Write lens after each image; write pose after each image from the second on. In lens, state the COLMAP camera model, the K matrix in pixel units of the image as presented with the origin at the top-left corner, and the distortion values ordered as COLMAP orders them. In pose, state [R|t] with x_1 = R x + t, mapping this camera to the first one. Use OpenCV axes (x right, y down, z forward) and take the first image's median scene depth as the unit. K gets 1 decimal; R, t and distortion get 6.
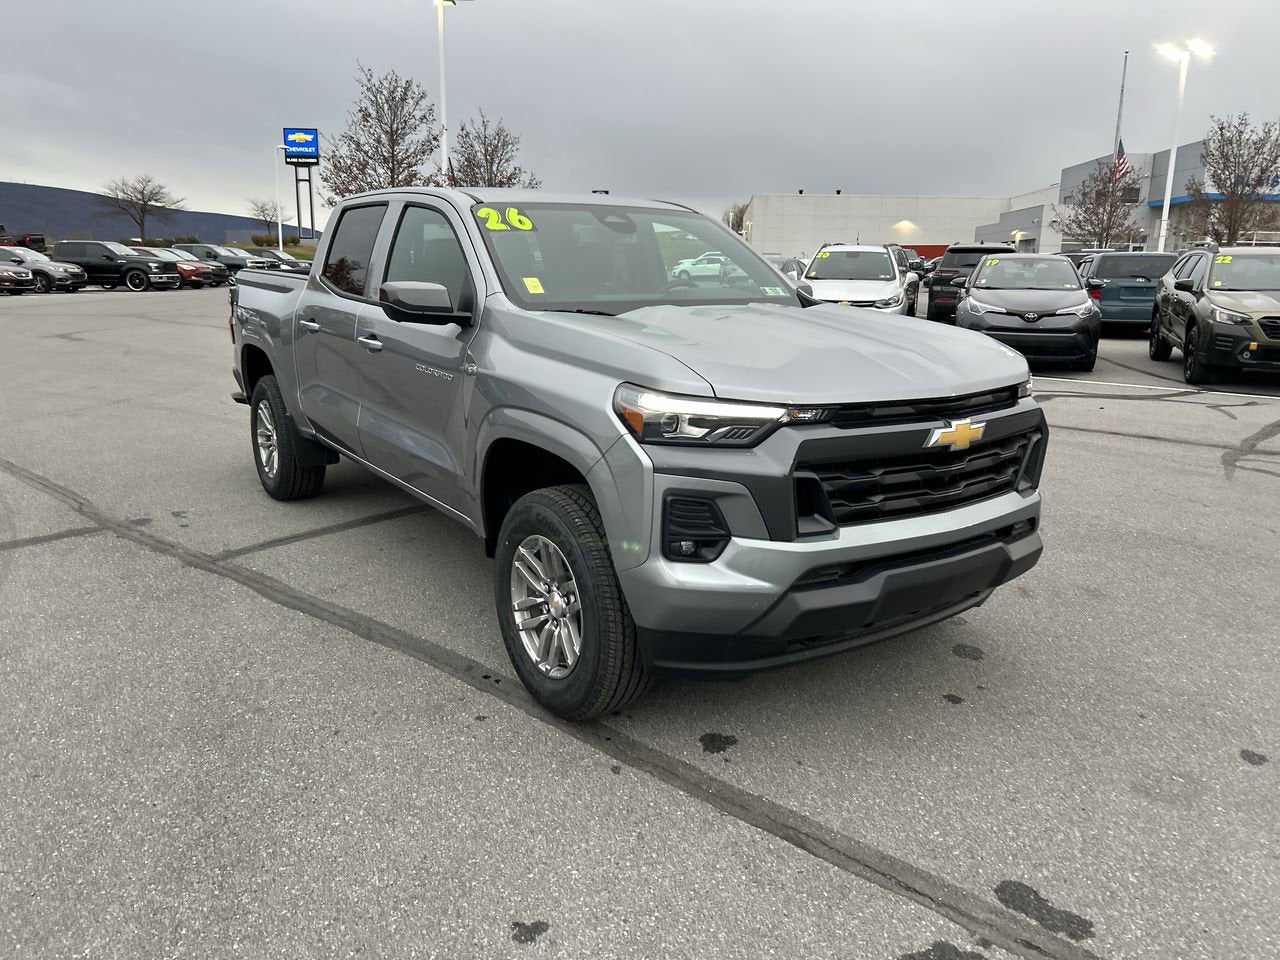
lens RADIAL K [[958.0, 0, 628.9], [0, 958.0, 502.1], [0, 0, 1]] dist [0.055133, -0.061632]
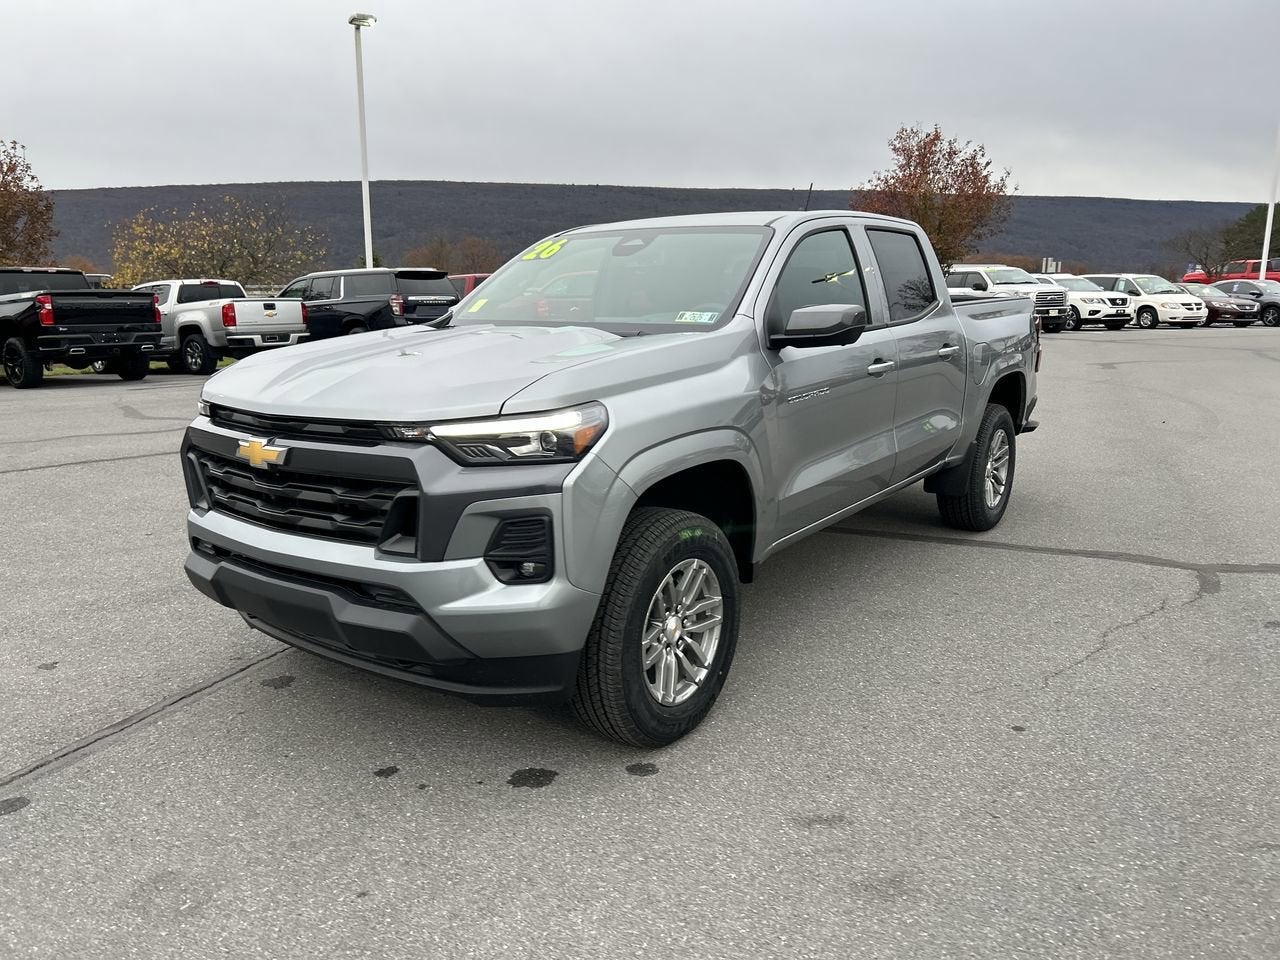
lens RADIAL K [[958.0, 0, 628.9], [0, 958.0, 502.1], [0, 0, 1]] dist [0.055133, -0.061632]
pose [[0.321333, 0.192146, -0.927268, 1.394886], [-0.223070, 0.967001, 0.123077, -0.228105], [0.920318, 0.167297, 0.353591, 1.009561]]
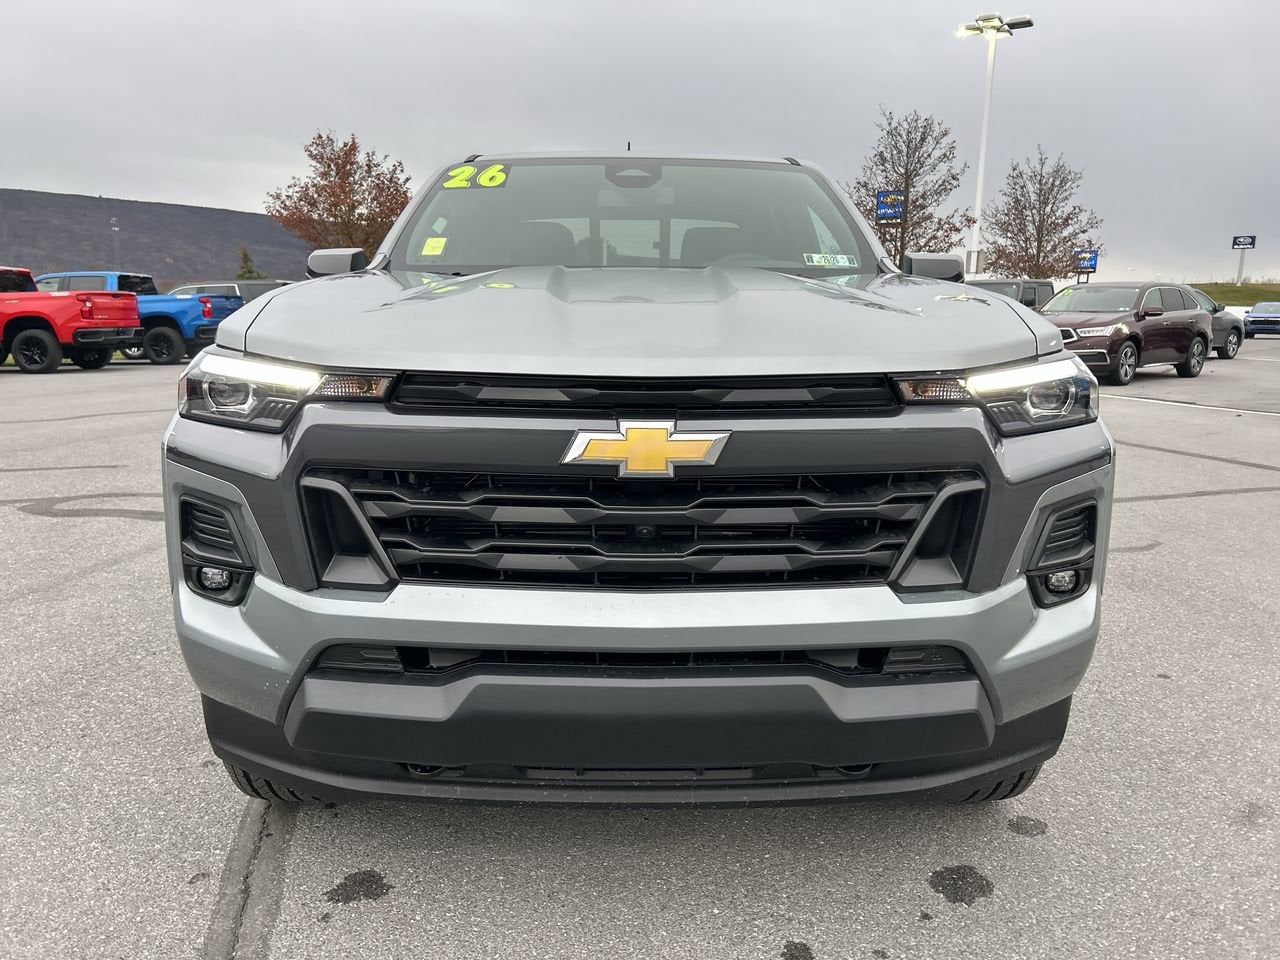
lens RADIAL K [[958.0, 0, 628.9], [0, 958.0, 502.1], [0, 0, 1]] dist [0.055133, -0.061632]
pose [[0.828957, 0.106282, -0.549121, 0.627208], [-0.139183, 0.990094, -0.018480, -0.030162], [0.541718, 0.091748, 0.835538, 0.558748]]
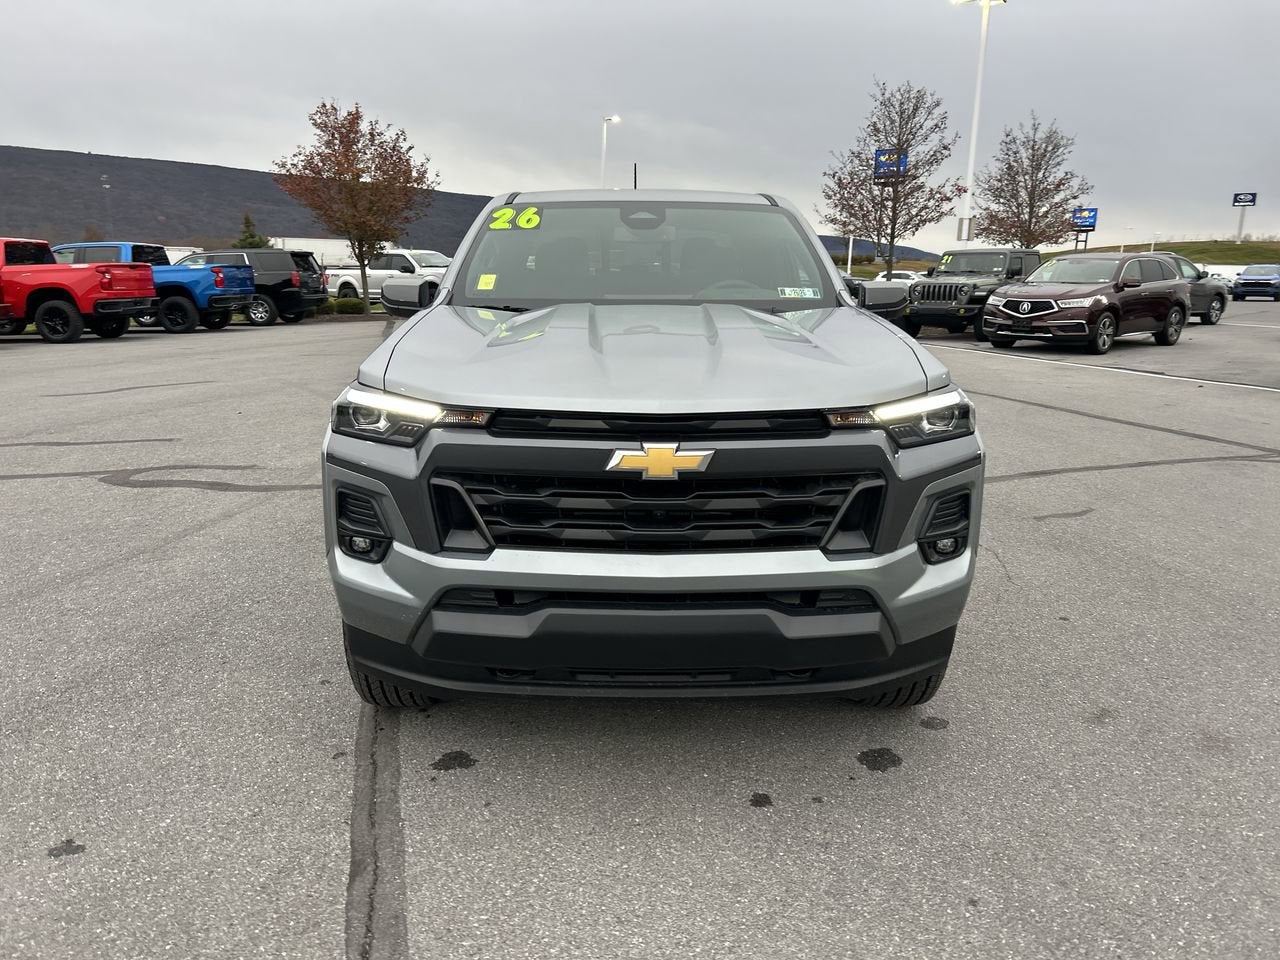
lens RADIAL K [[953.2, 0, 621.4], [0, 953.2, 512.0], [0, 0, 1]] dist [0.056613, -0.059698]
pose [[0.826601, 0.133672, -0.546683, 0.761195], [-0.137713, 0.989895, 0.033816, -0.050415], [0.545679, 0.047333, 0.836657, 0.312766]]
